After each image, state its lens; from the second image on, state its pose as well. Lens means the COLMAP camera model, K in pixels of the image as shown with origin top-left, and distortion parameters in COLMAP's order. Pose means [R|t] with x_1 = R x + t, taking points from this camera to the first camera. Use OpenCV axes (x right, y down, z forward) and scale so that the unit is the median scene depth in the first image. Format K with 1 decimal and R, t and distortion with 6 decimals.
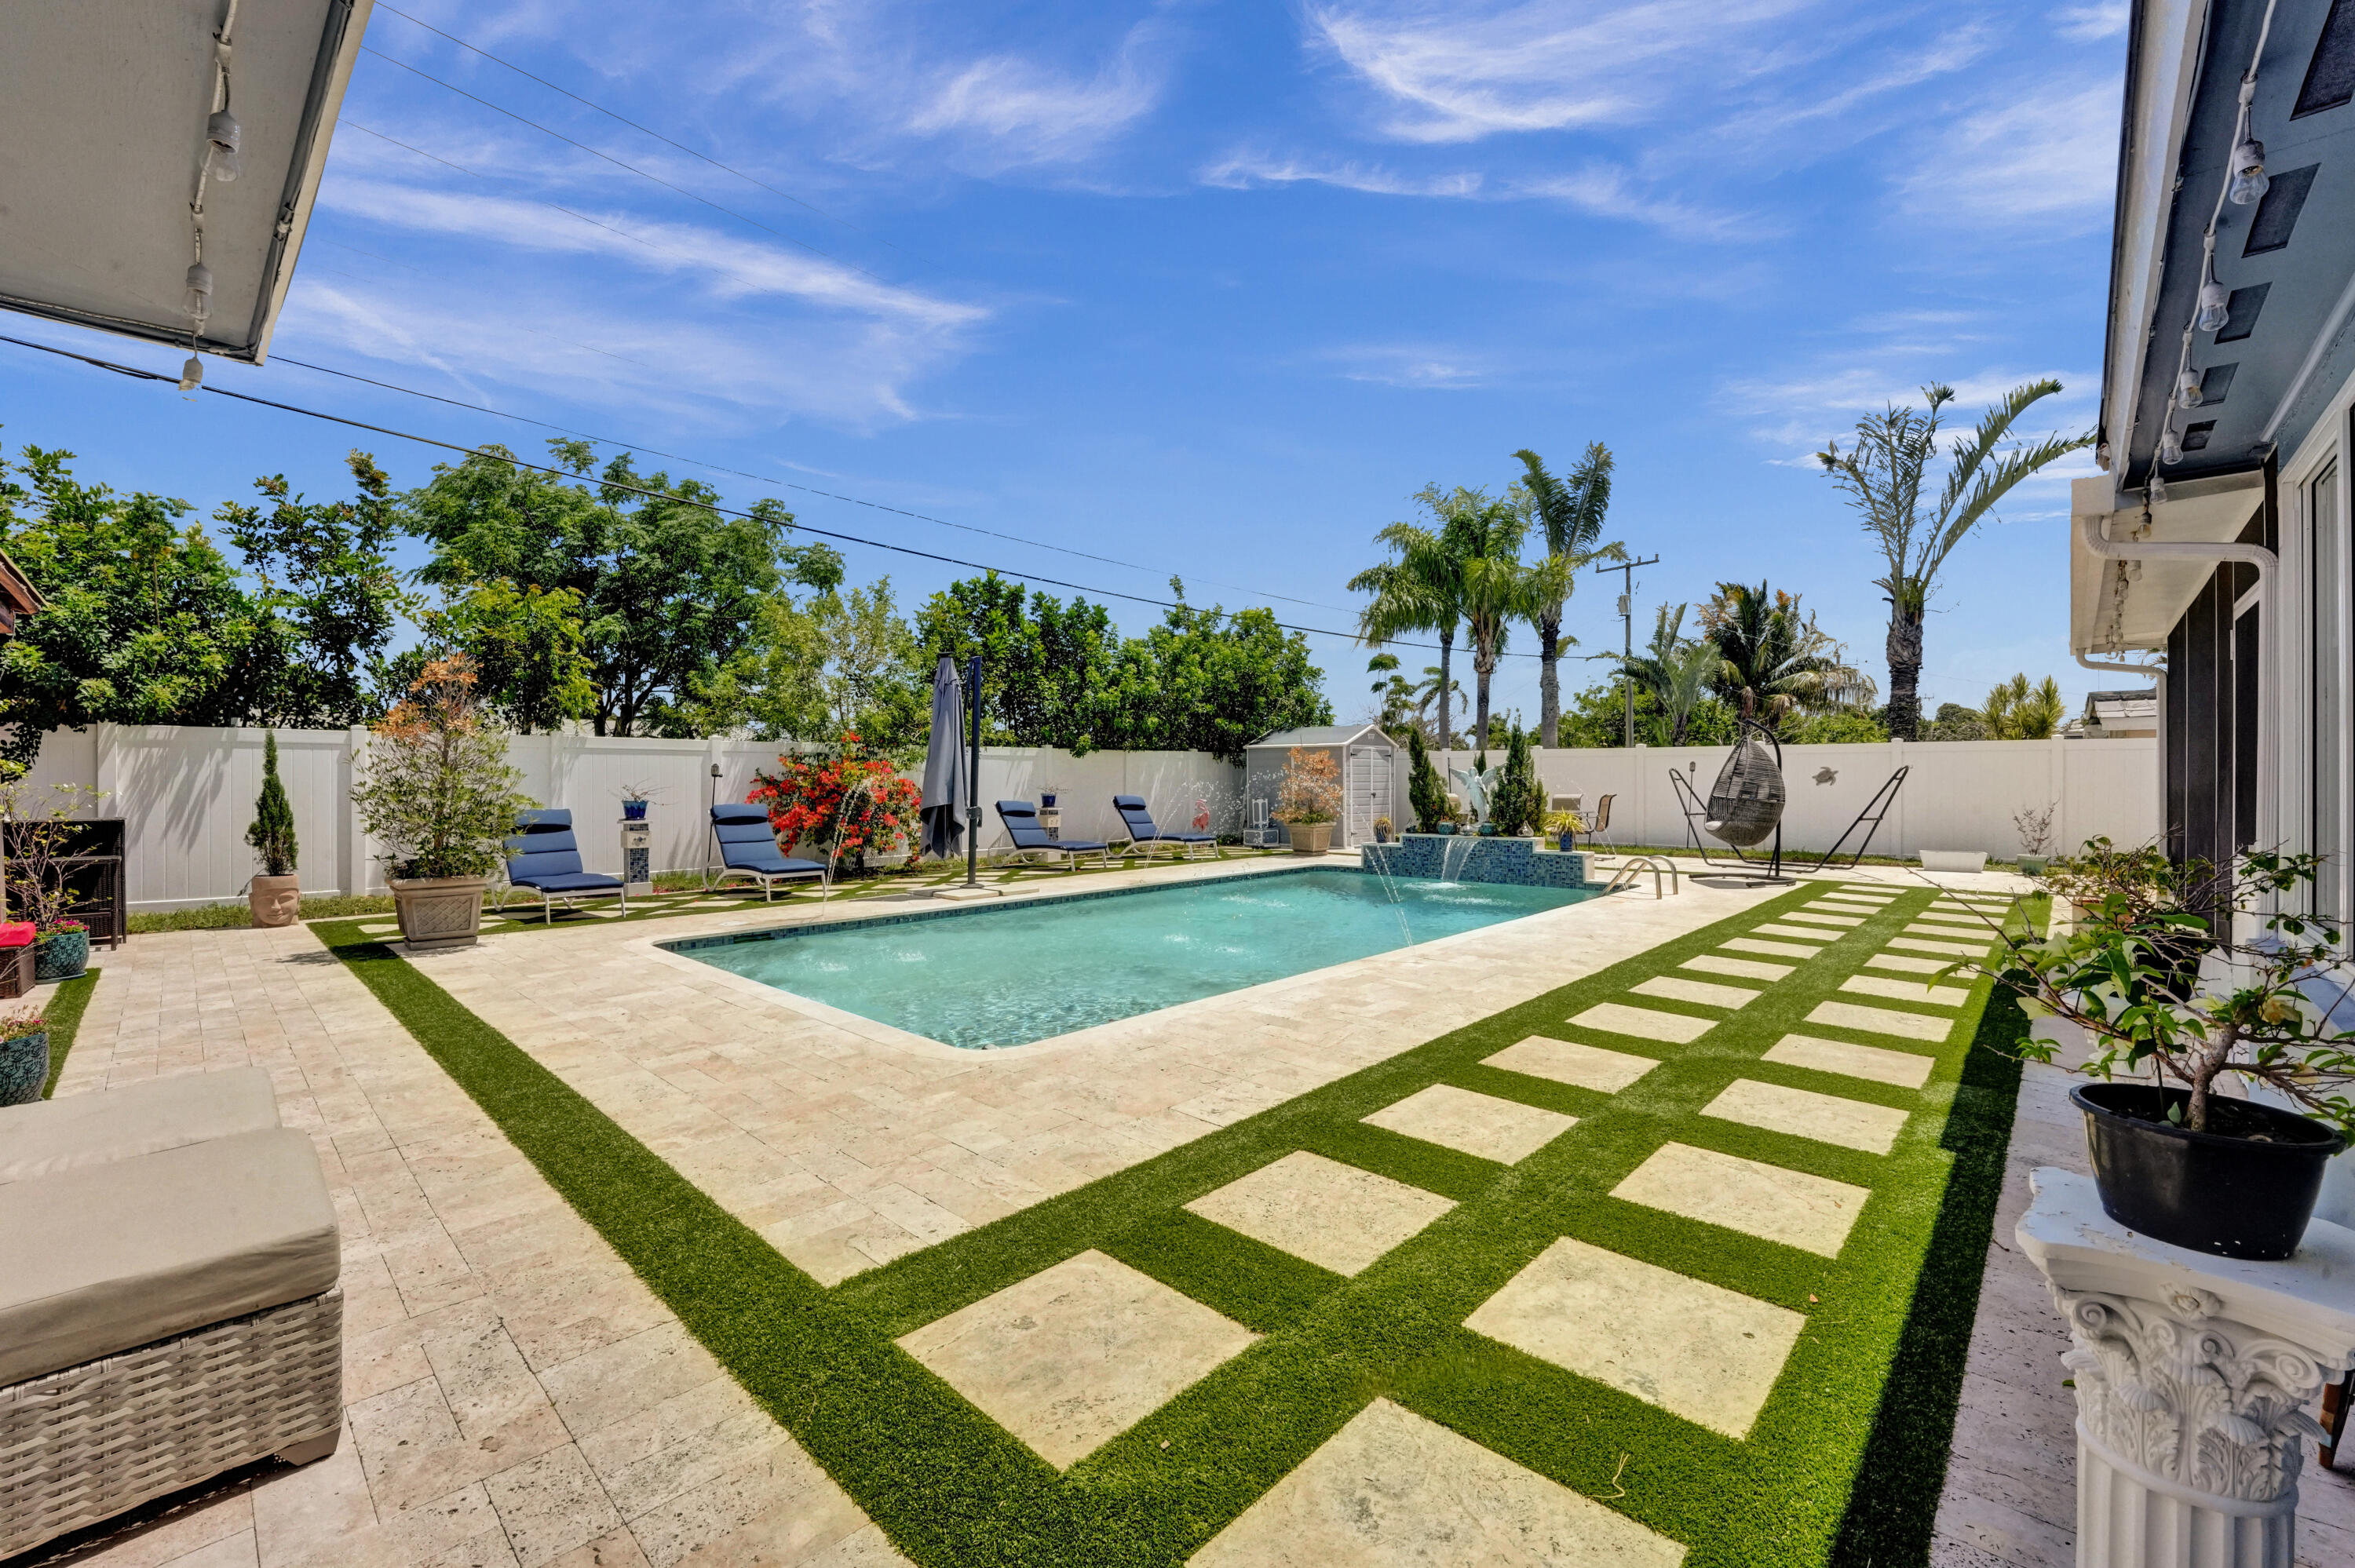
lens RADIAL K [[958.0, 0, 1177.5], [0, 958.0, 784.0], [0, 0, 1]] dist [-0.001846, -0.000049]
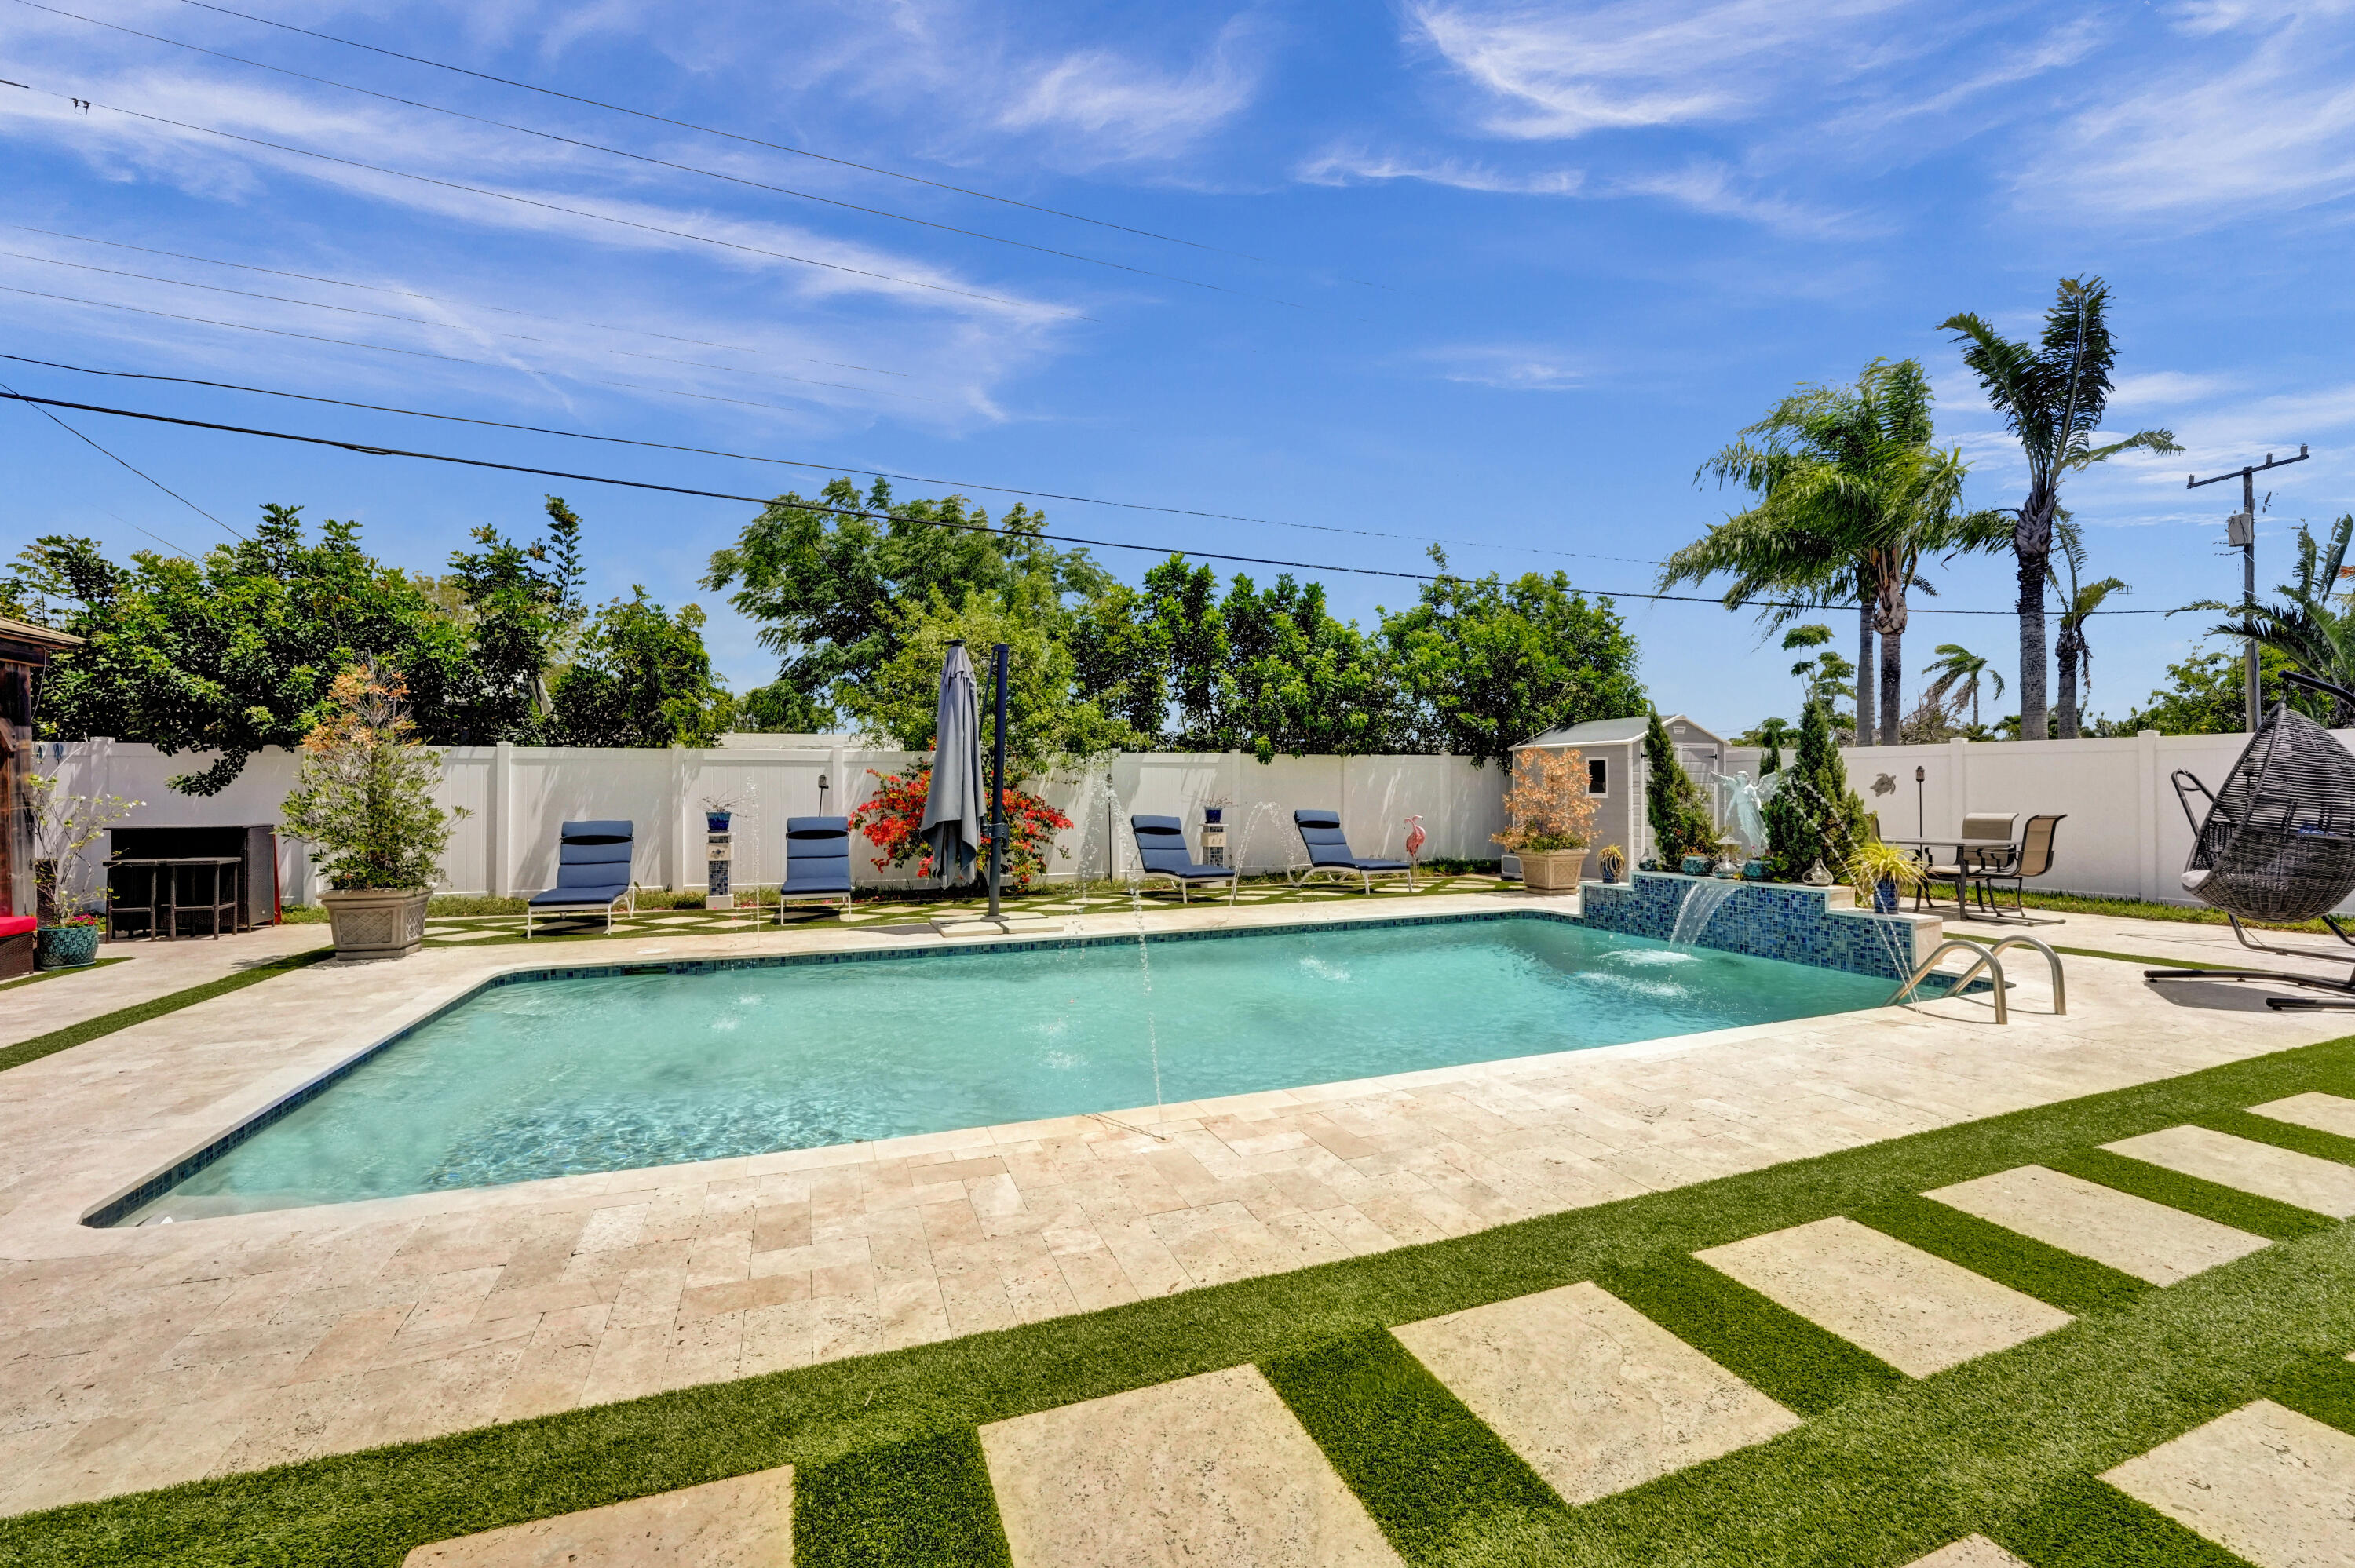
lens RADIAL K [[971.8, 0, 1181.8], [0, 971.8, 767.1], [0, 0, 1]] dist [-0.008191, 0.000013]
pose [[0.906917, -0.009104, -0.421211, 0.190264], [-0.002006, 0.999662, -0.025926, -0.002633], [0.421305, 0.024358, 0.906592, 0.196530]]
